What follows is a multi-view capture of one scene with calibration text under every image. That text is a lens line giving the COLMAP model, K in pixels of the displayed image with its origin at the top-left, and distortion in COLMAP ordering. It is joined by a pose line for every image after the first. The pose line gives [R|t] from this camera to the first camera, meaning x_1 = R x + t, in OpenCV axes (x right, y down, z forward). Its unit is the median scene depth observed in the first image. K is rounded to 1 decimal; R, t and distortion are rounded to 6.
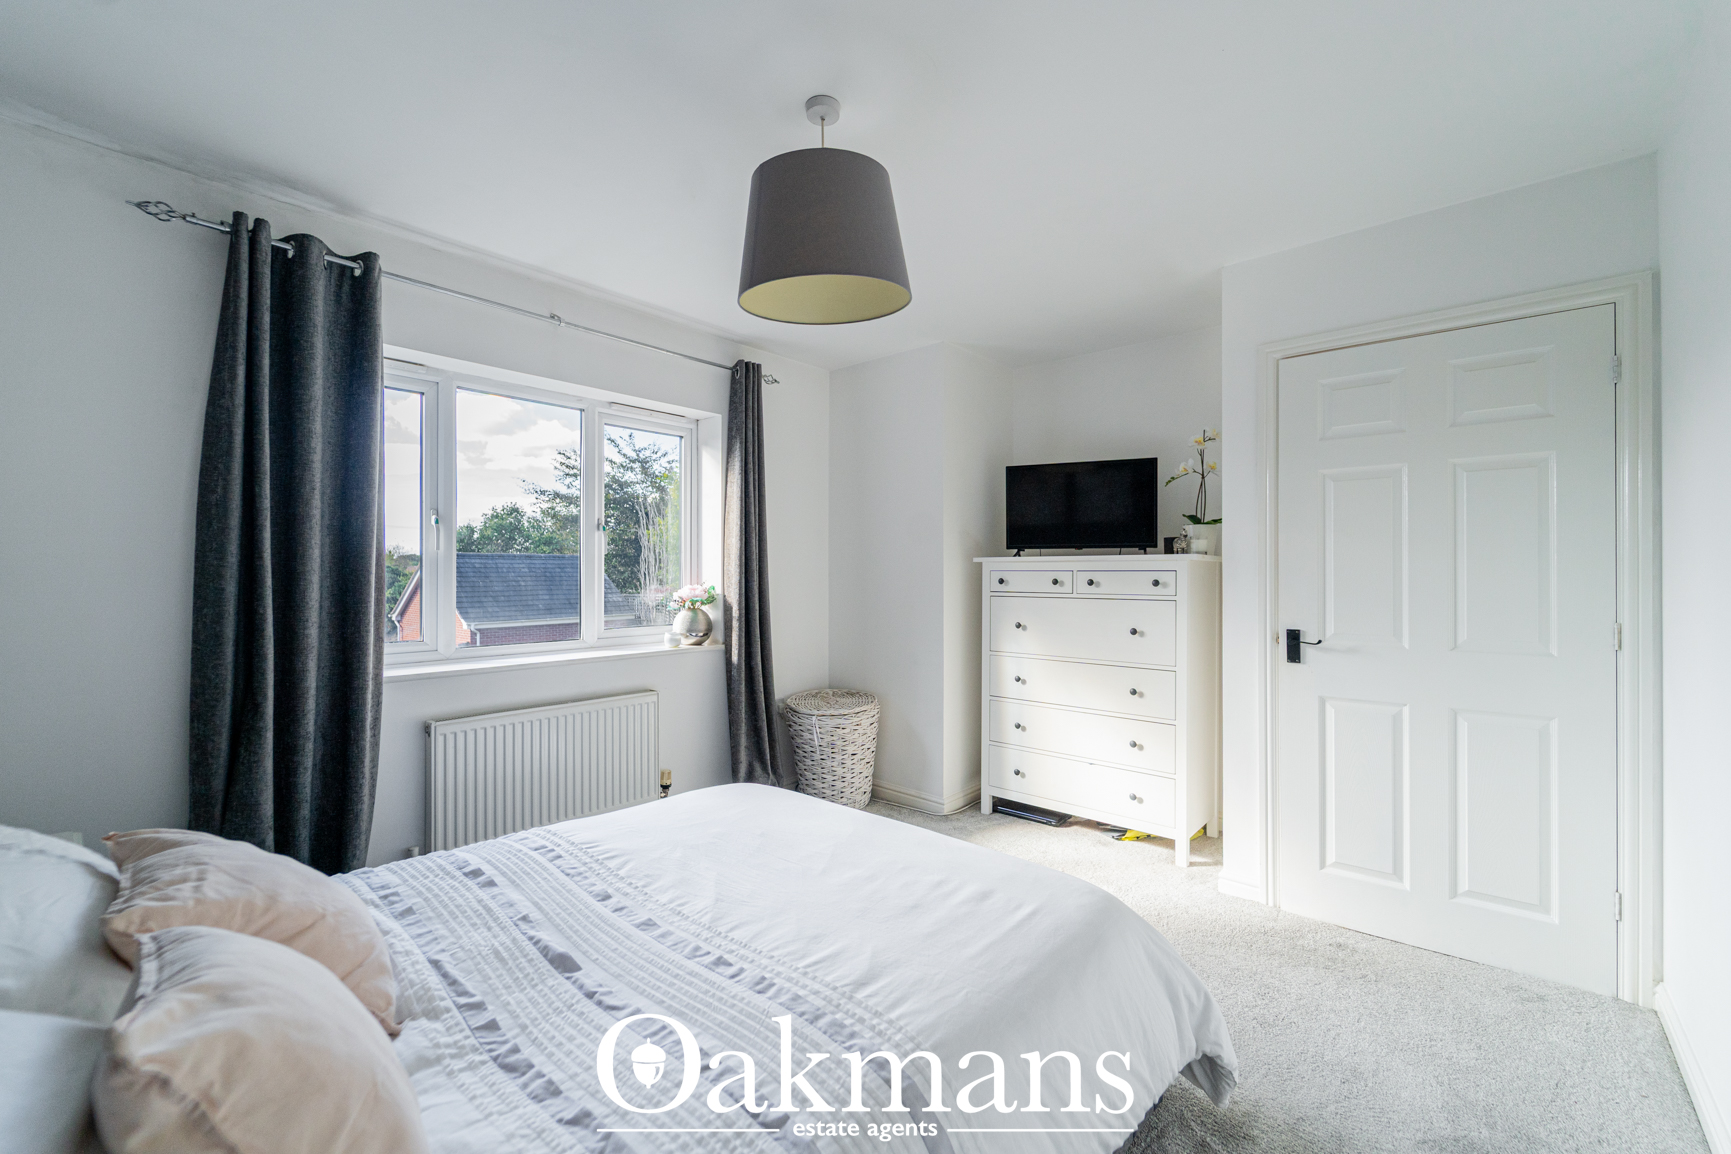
lens RADIAL K [[721.1, 0, 861.6], [0, 721.1, 571.0], [0, 0, 1]] dist [0.000751, -0.000002]
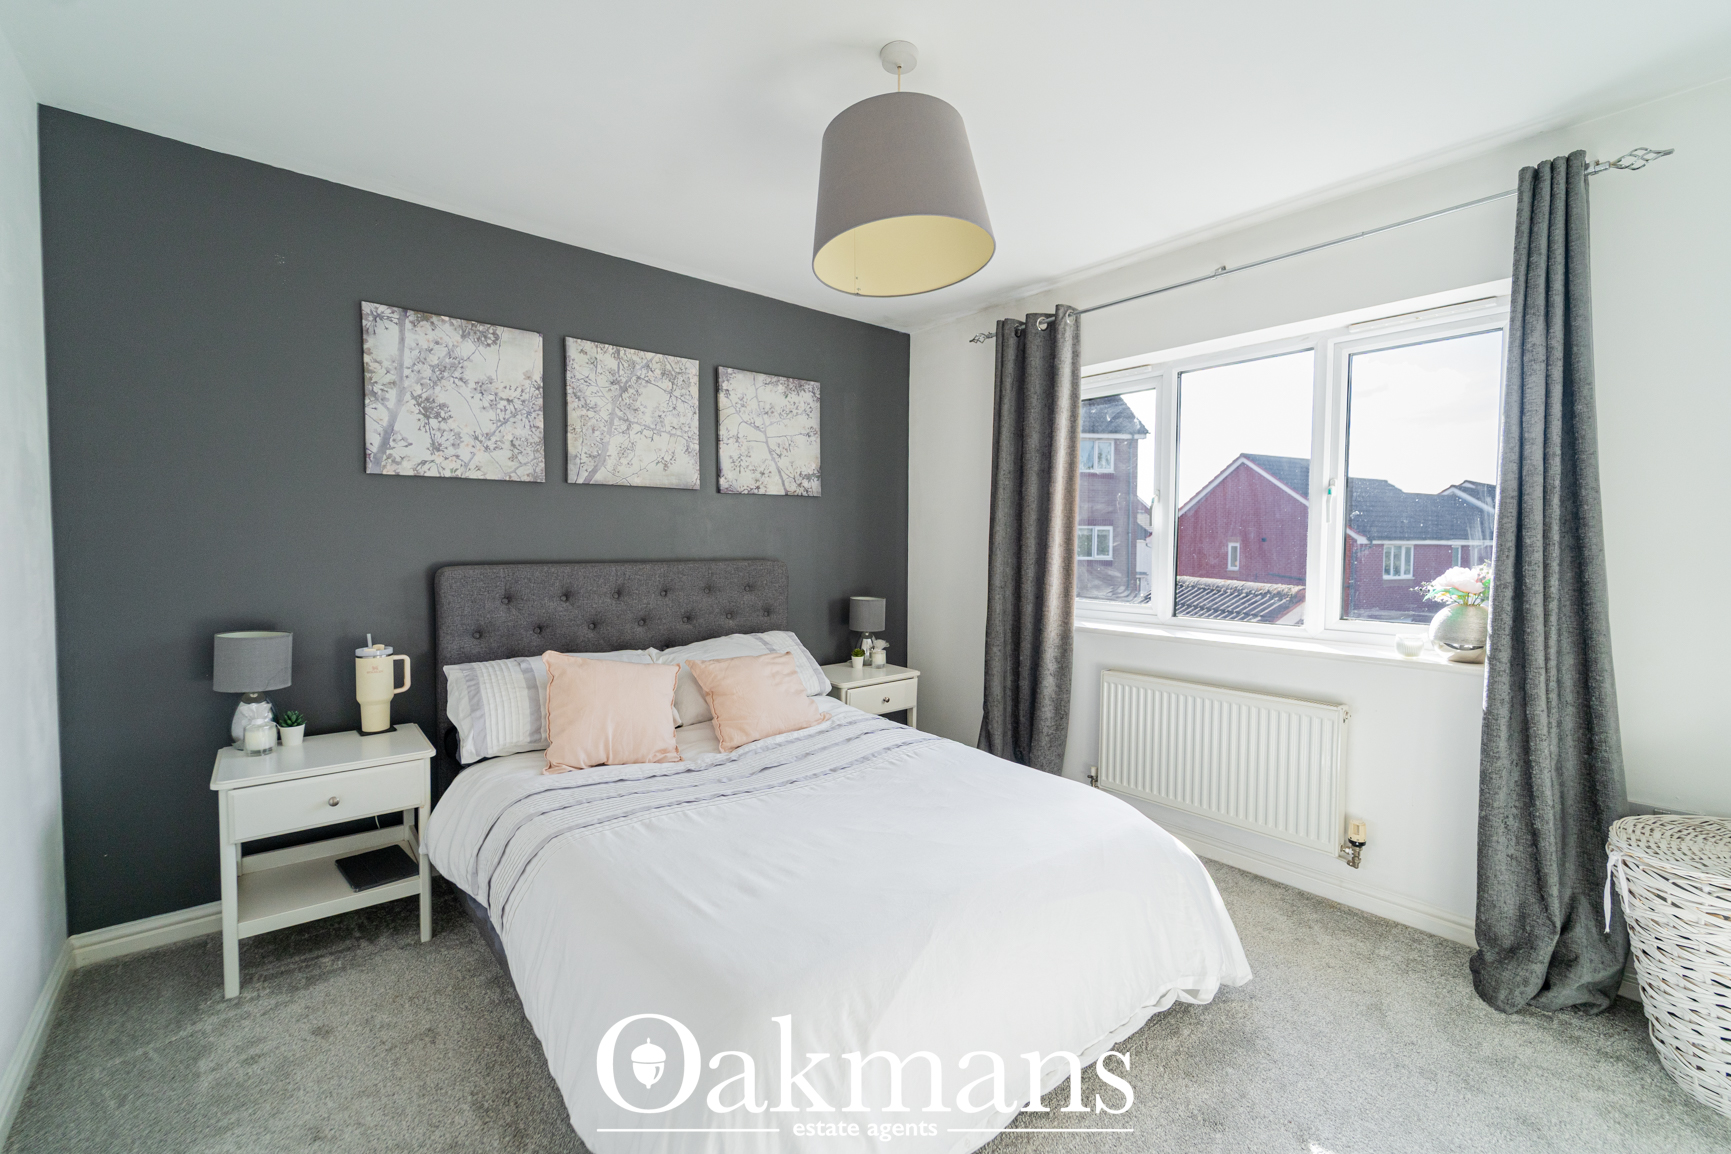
lens RADIAL K [[721.1, 0, 861.6], [0, 721.1, 571.0], [0, 0, 1]] dist [0.000751, -0.000002]
pose [[-0.157735, 0.038598, -0.986727, 0.669102], [-0.001826, 0.999223, 0.039379, -0.003099], [0.987480, 0.008014, -0.157542, 0.813156]]
